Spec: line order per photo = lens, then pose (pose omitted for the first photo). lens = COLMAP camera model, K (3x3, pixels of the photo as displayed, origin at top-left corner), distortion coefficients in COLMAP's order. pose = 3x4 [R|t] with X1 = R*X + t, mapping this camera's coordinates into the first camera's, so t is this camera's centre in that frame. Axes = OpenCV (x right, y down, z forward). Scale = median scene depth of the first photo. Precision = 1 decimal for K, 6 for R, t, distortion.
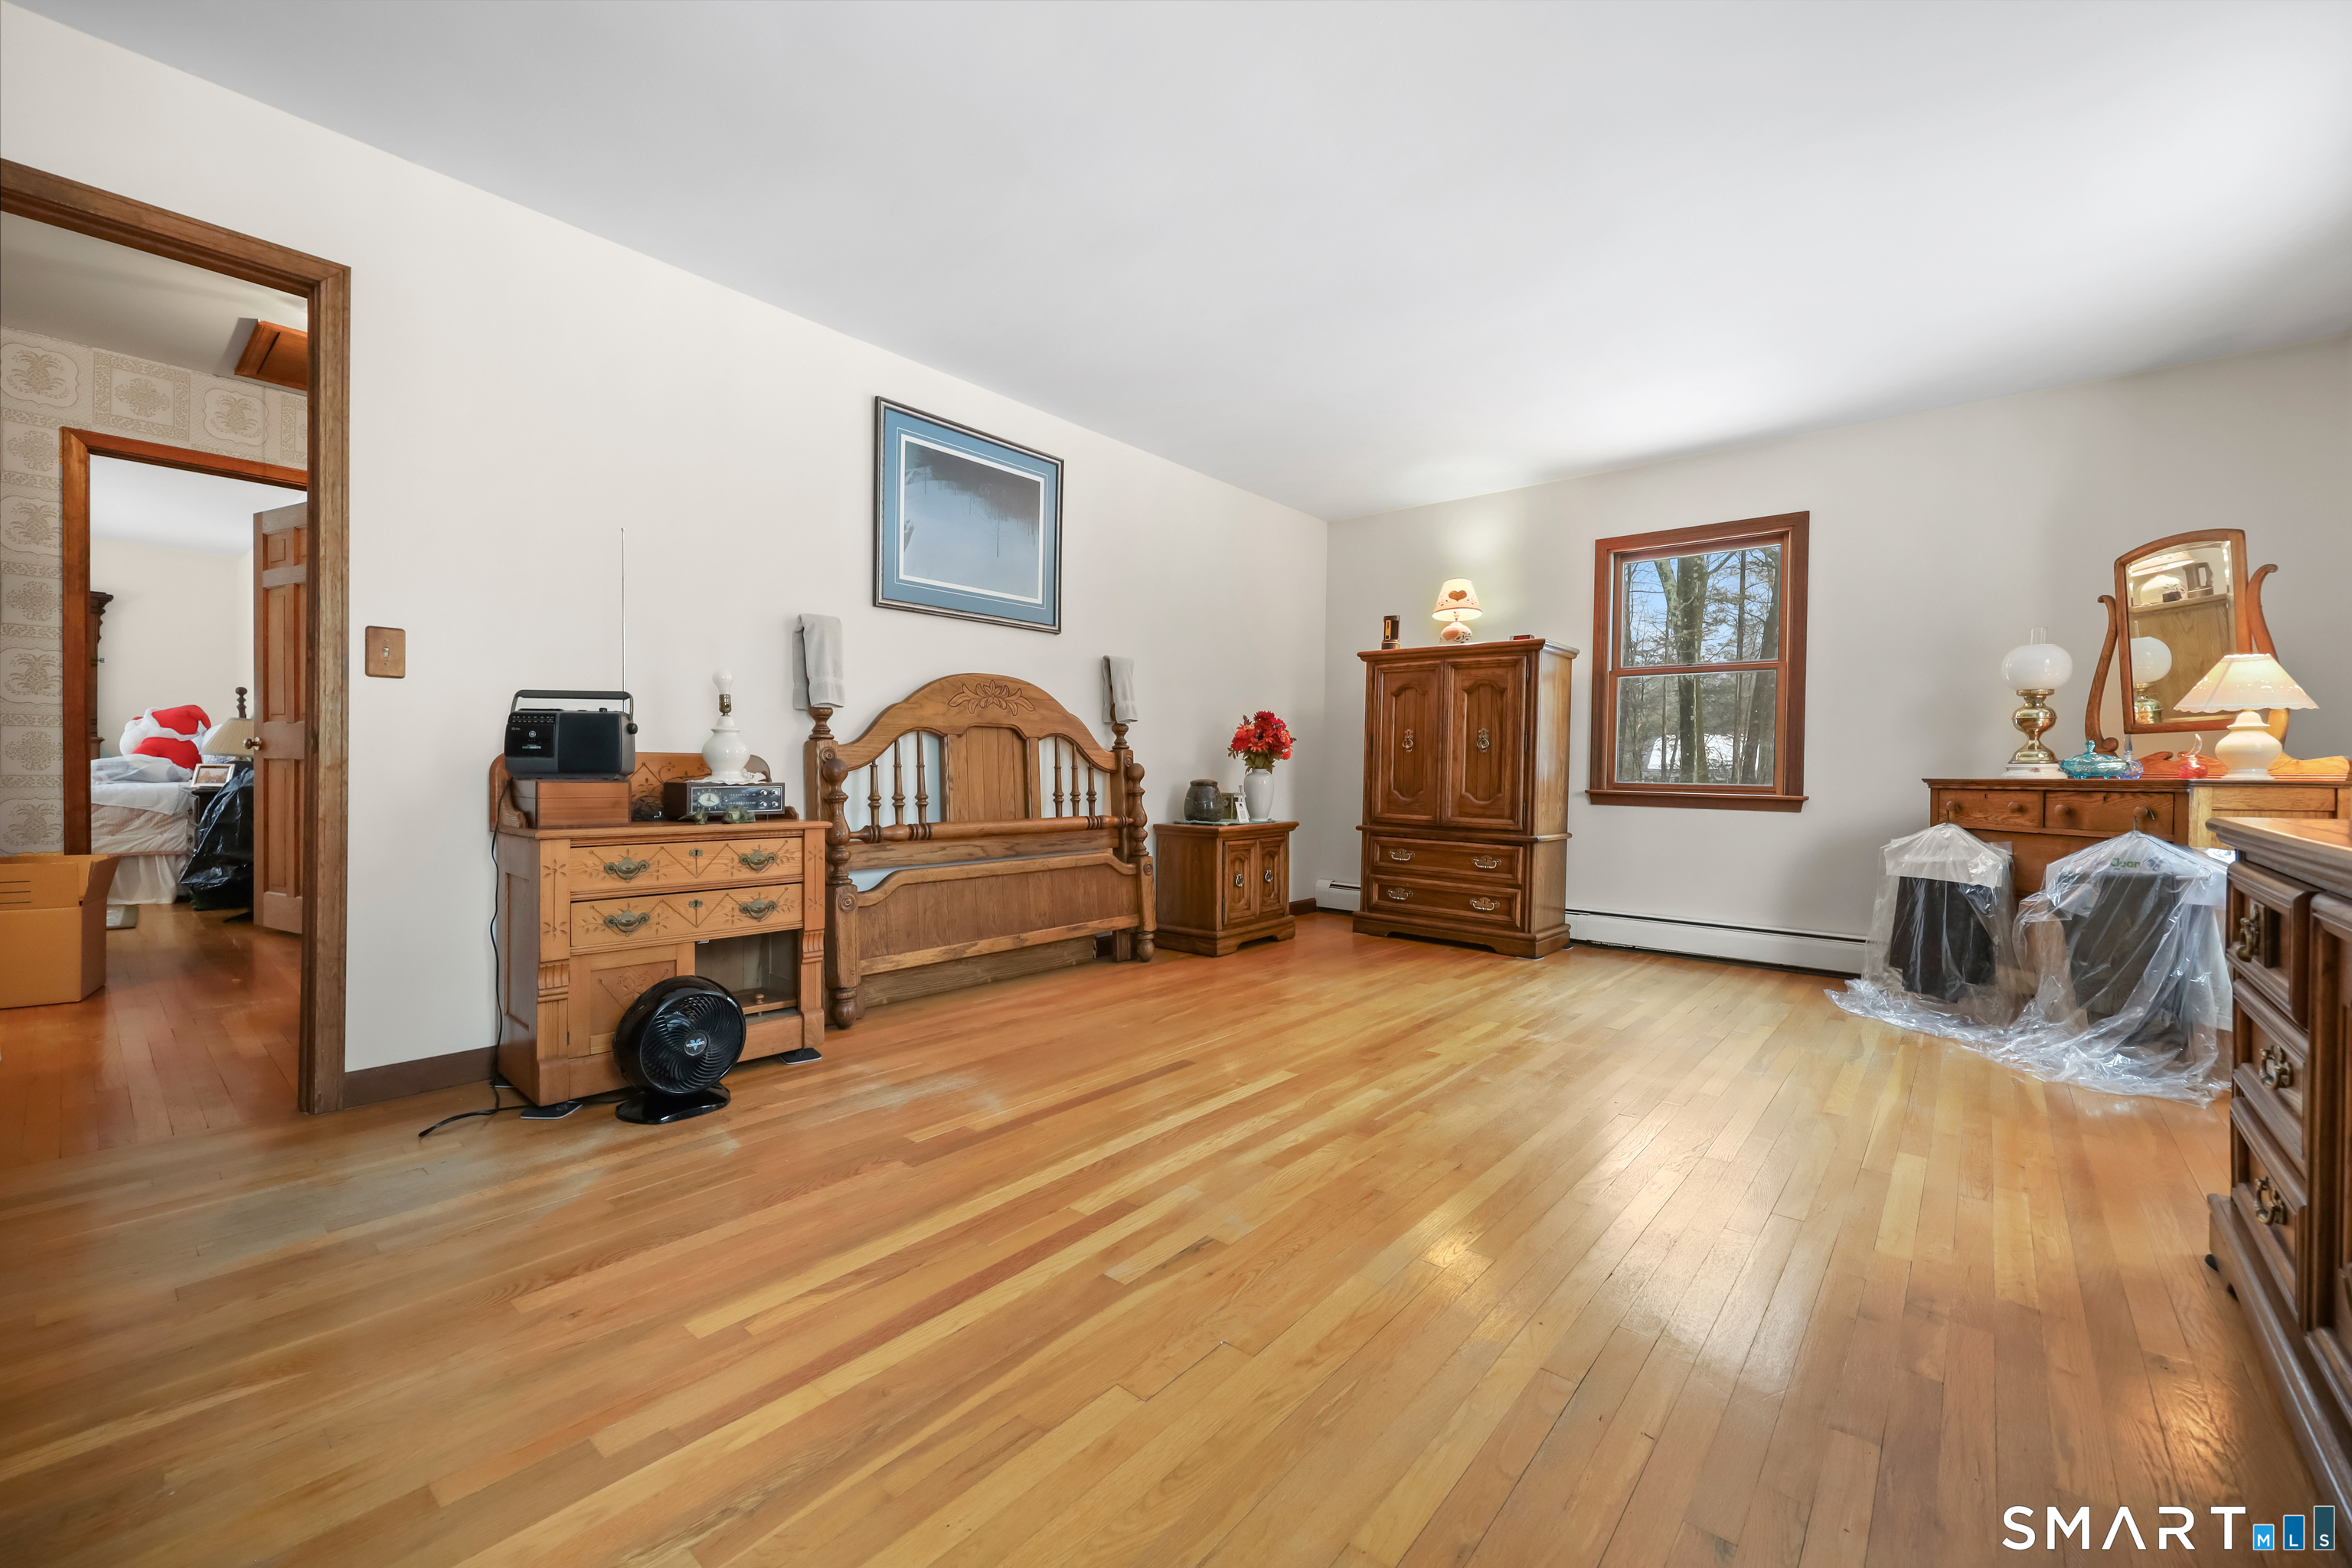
lens RADIAL K [[948.0, 0, 1165.5], [0, 948.0, 780.1], [0, 0, 1]] dist [0.004333, -0.000786]
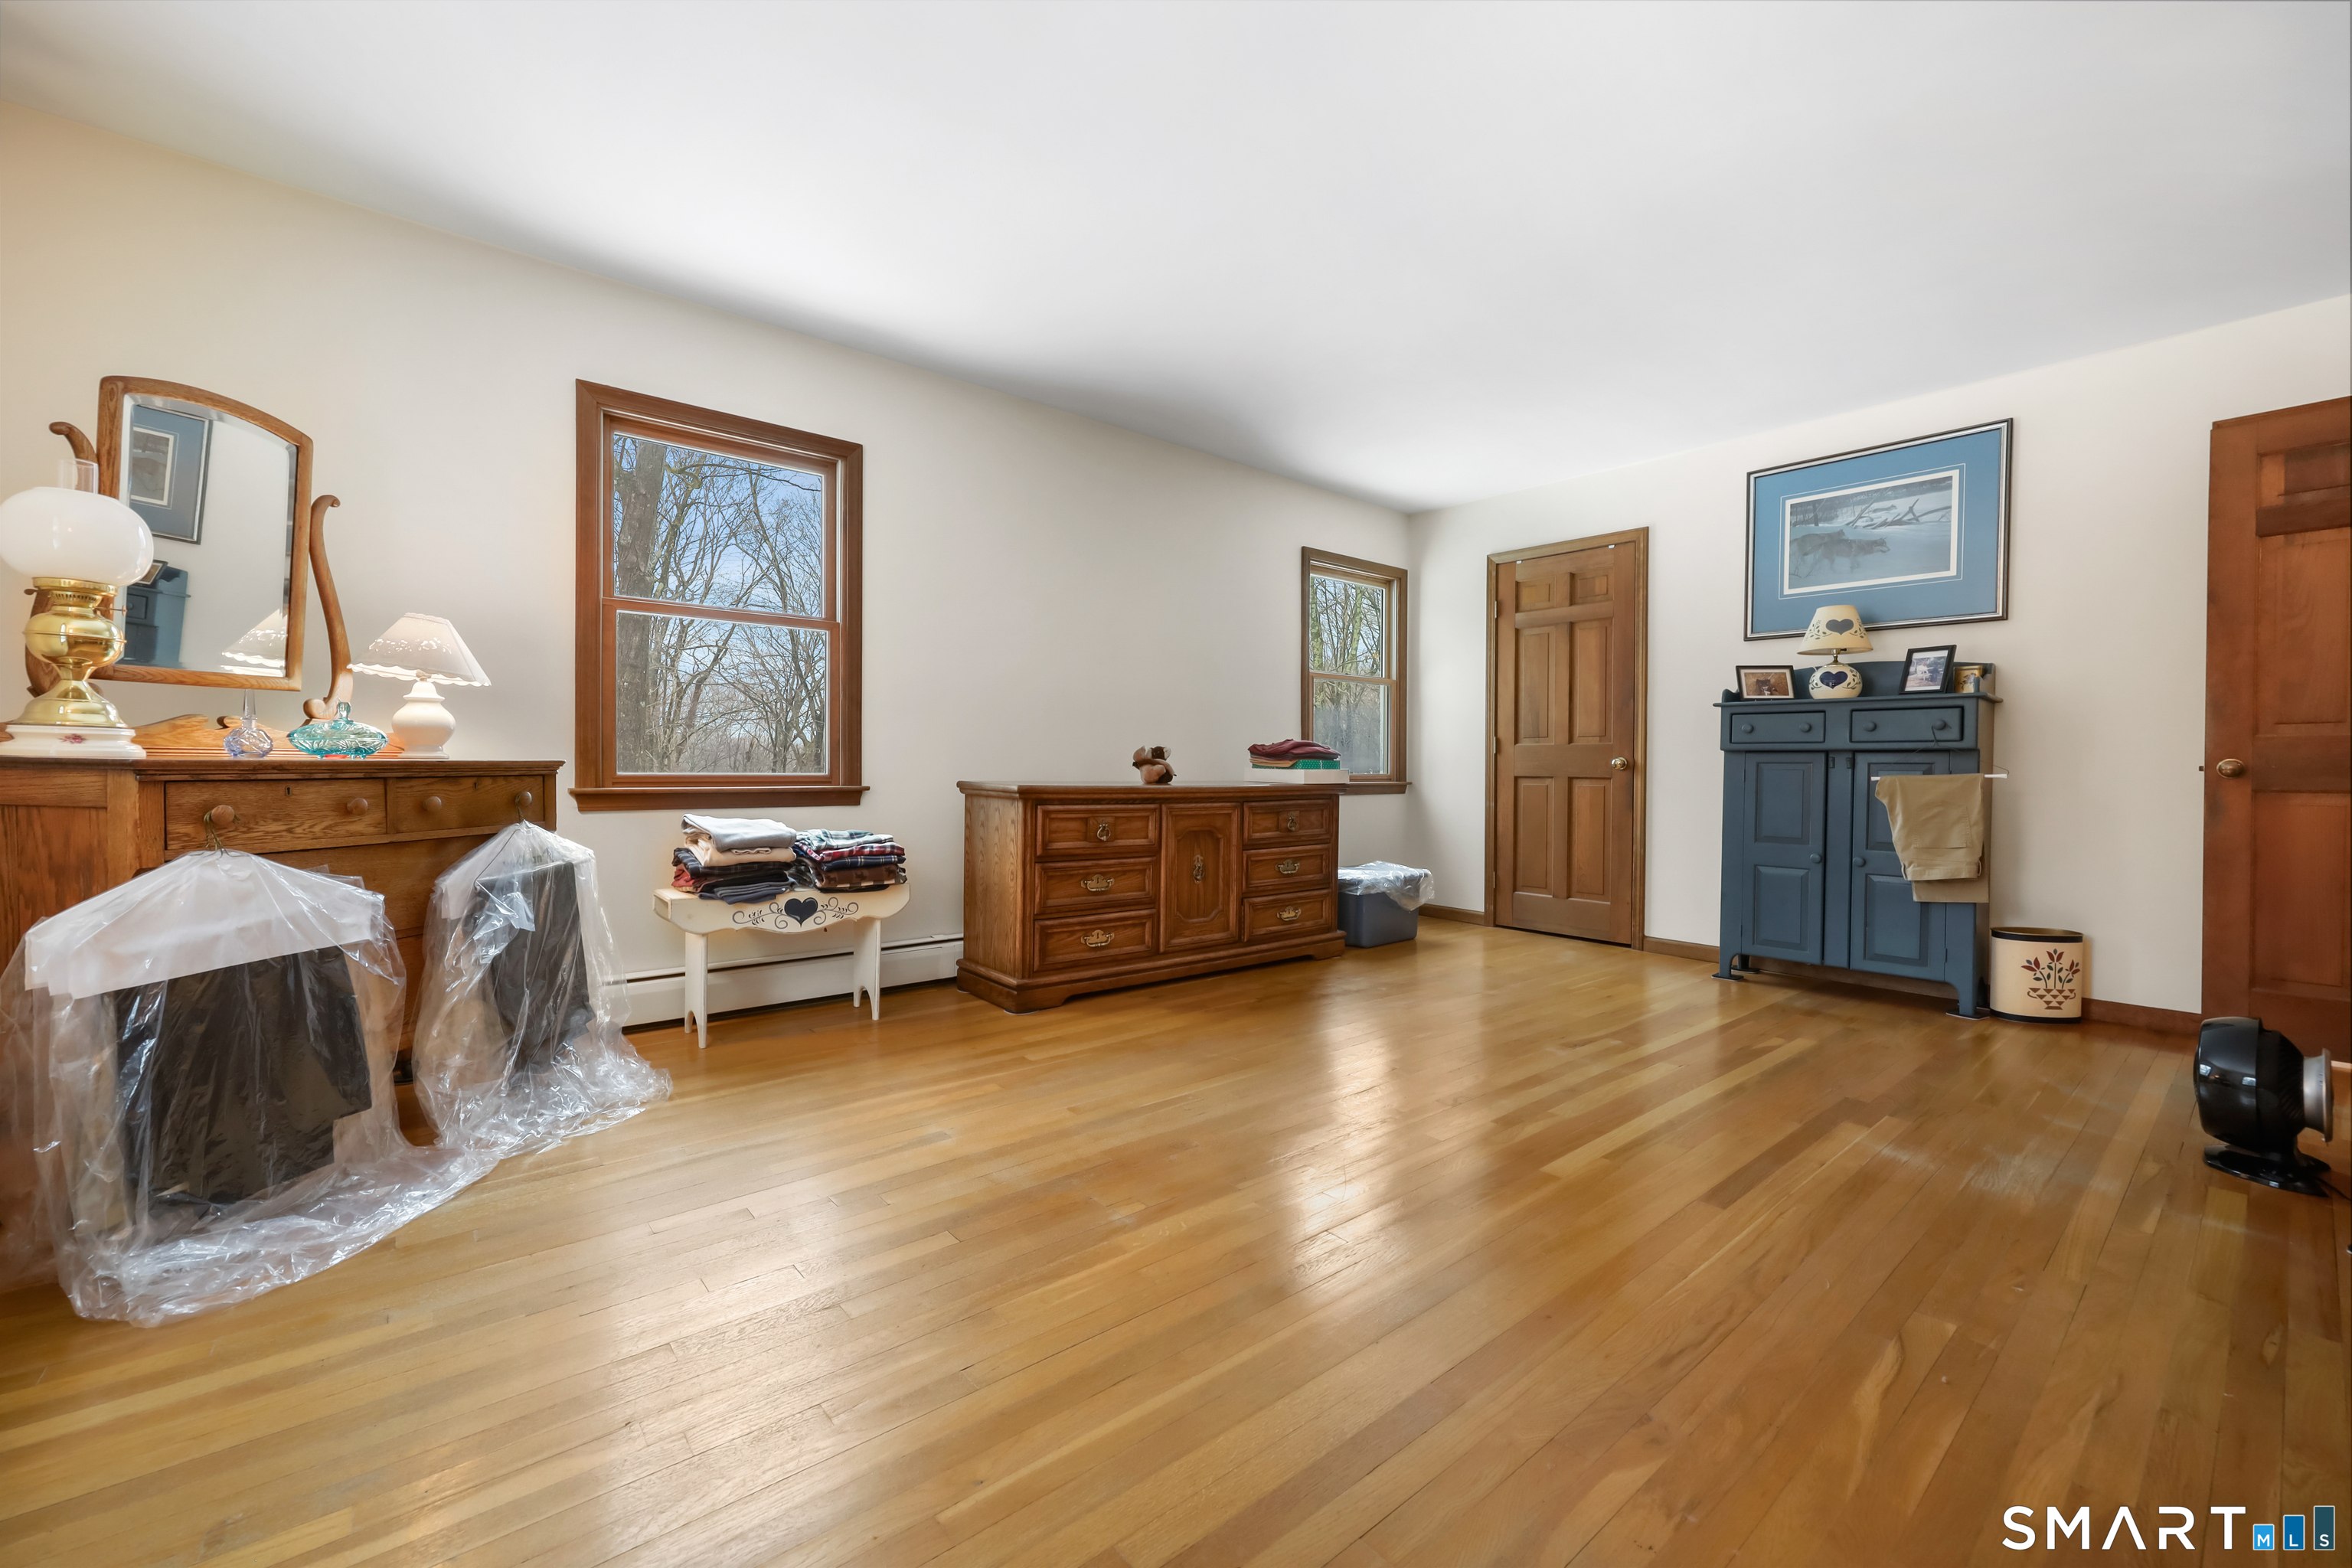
lens RADIAL K [[948.0, 0, 1189.8], [0, 948.0, 774.6], [0, 0, 1]] dist [0.004333, -0.000786]
pose [[-0.988499, -0.023397, 0.149406, 0.296243], [-0.020491, 0.999570, 0.020957, -0.017766], [-0.149833, 0.017654, -0.988554, 1.700689]]
